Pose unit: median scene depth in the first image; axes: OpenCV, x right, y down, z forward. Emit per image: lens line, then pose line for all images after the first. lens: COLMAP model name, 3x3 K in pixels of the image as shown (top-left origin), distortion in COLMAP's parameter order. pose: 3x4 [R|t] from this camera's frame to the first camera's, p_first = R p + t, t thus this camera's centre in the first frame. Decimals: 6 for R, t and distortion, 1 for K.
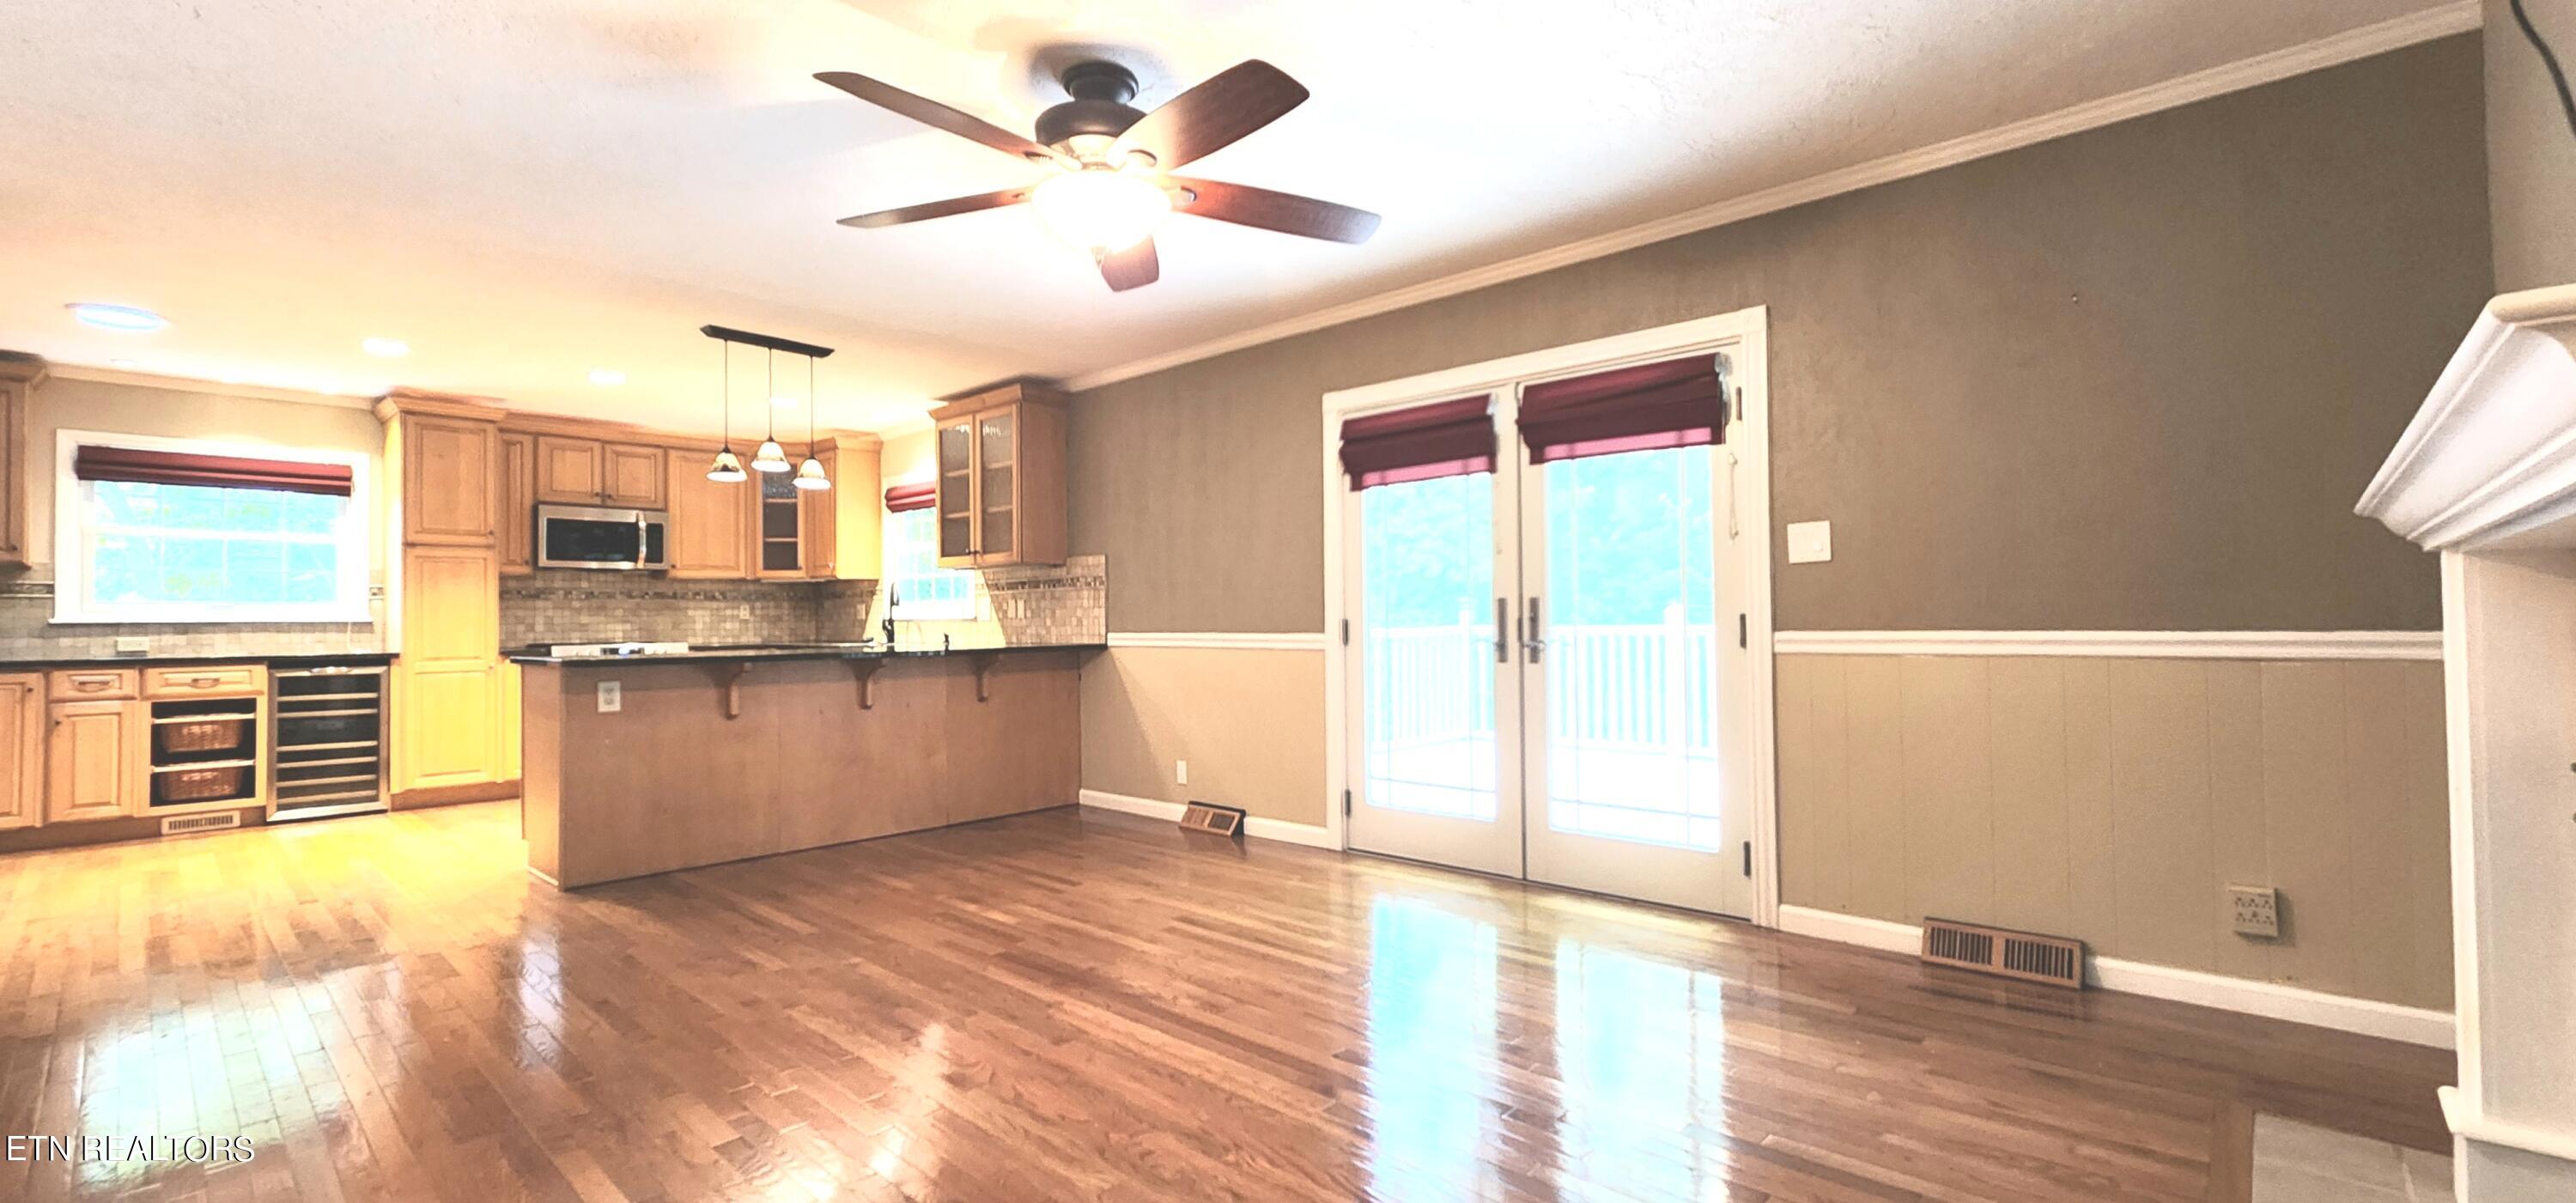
lens RADIAL K [[1039.1, 0, 1252.0], [0, 1039.1, 604.6], [0, 0, 1]] dist [0.011431, 0.000304]
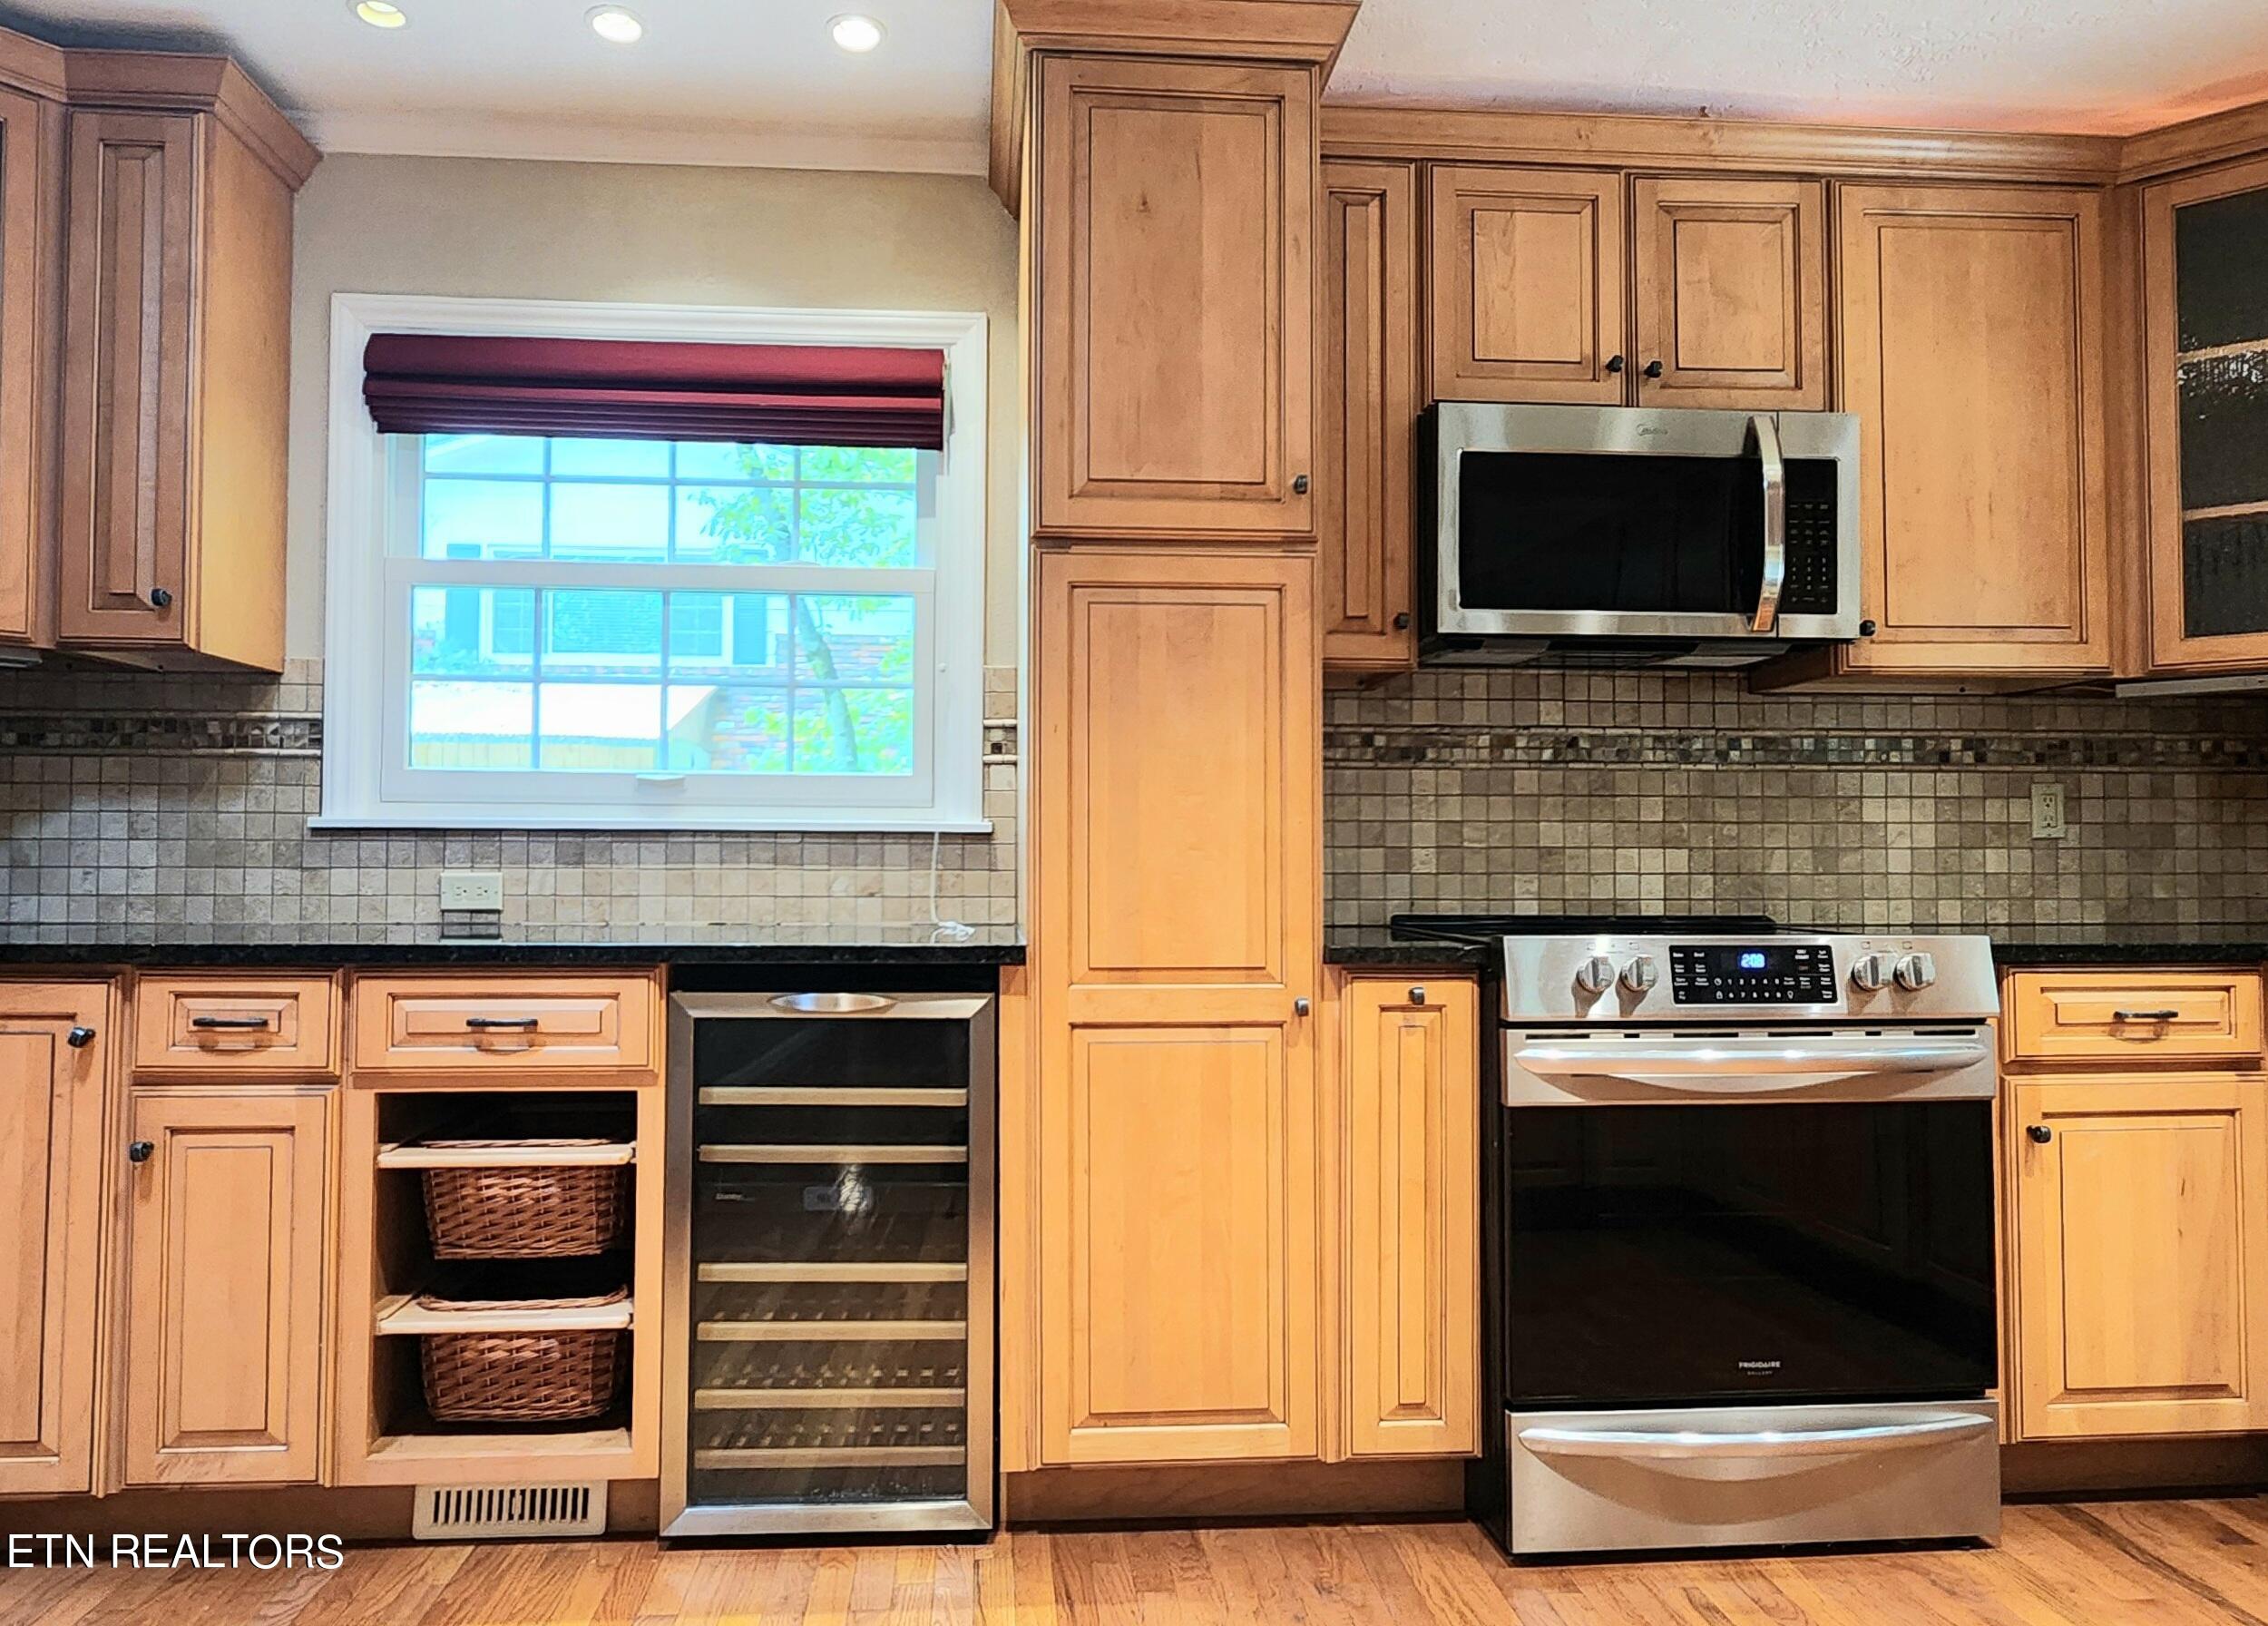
lens RADIAL K [[1393.6, 0, 1110.0], [0, 1393.6, 813.5], [0, 0, 1]] dist [-0.003951, -0.002729]
pose [[0.736980, -0.012040, -0.675807, -0.553097], [-0.000775, 0.999826, -0.018657, 0.019149], [0.675914, 0.014274, 0.736842, 0.746631]]
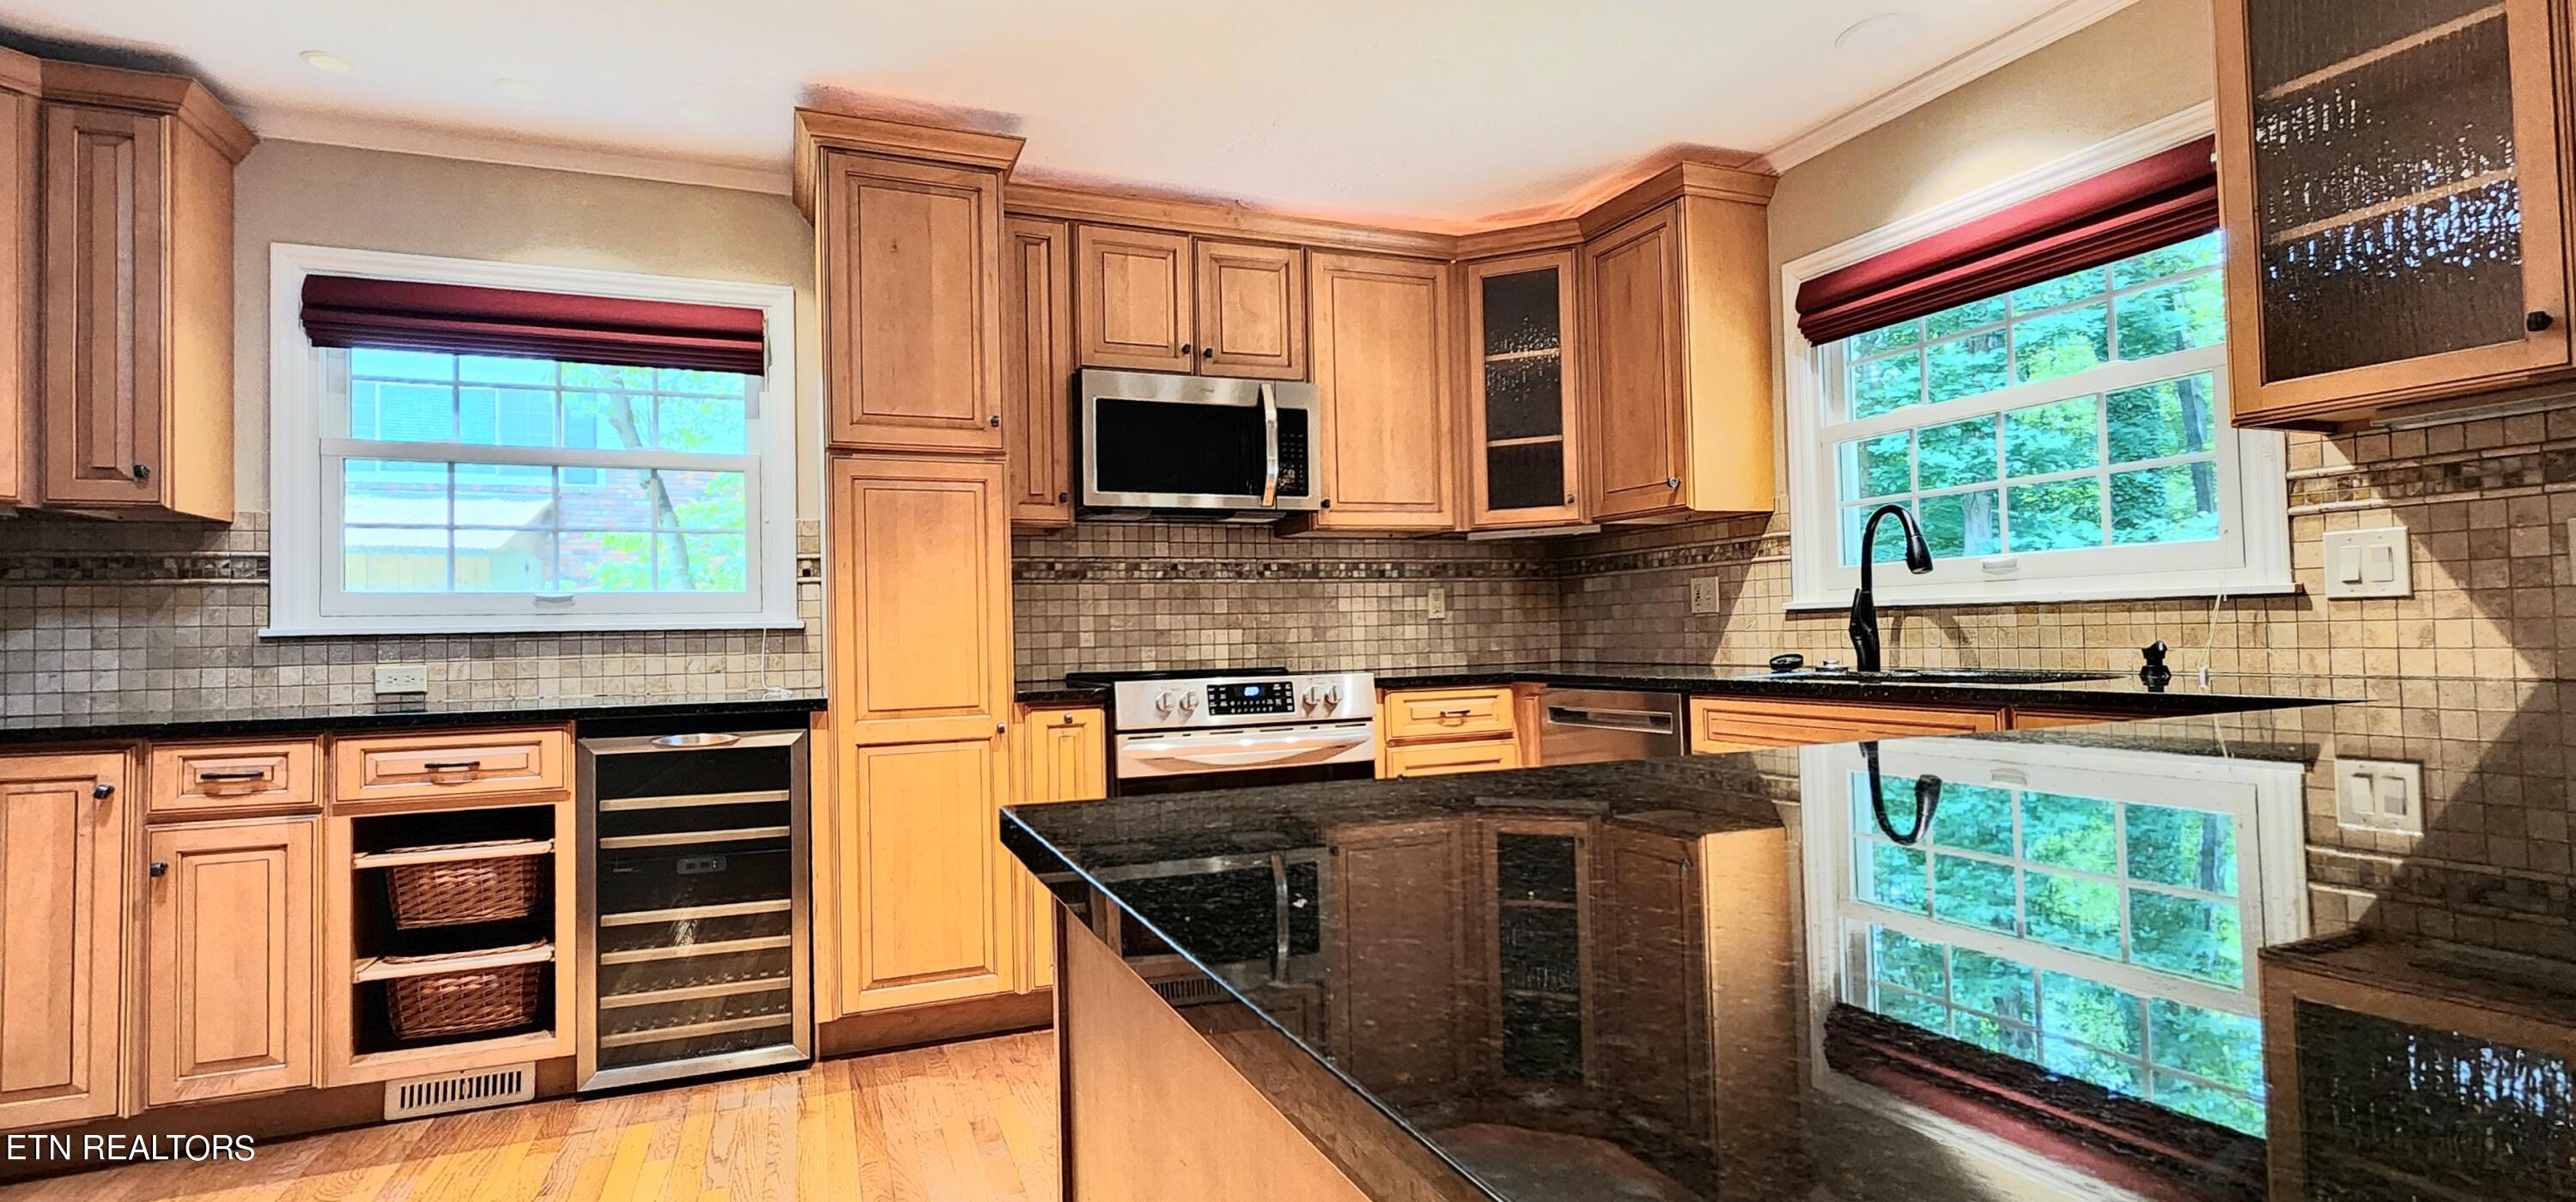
lens RADIAL K [[1104.6, 0, 1244.0], [0, 1104.6, 605.6], [0, 0, 1]] dist [0.009919, -0.000202]
pose [[0.902446, -0.022321, -0.430224, -0.454545], [0.019372, 0.999749, -0.011234, 0.015932], [0.430367, 0.001804, 0.902652, 0.654367]]
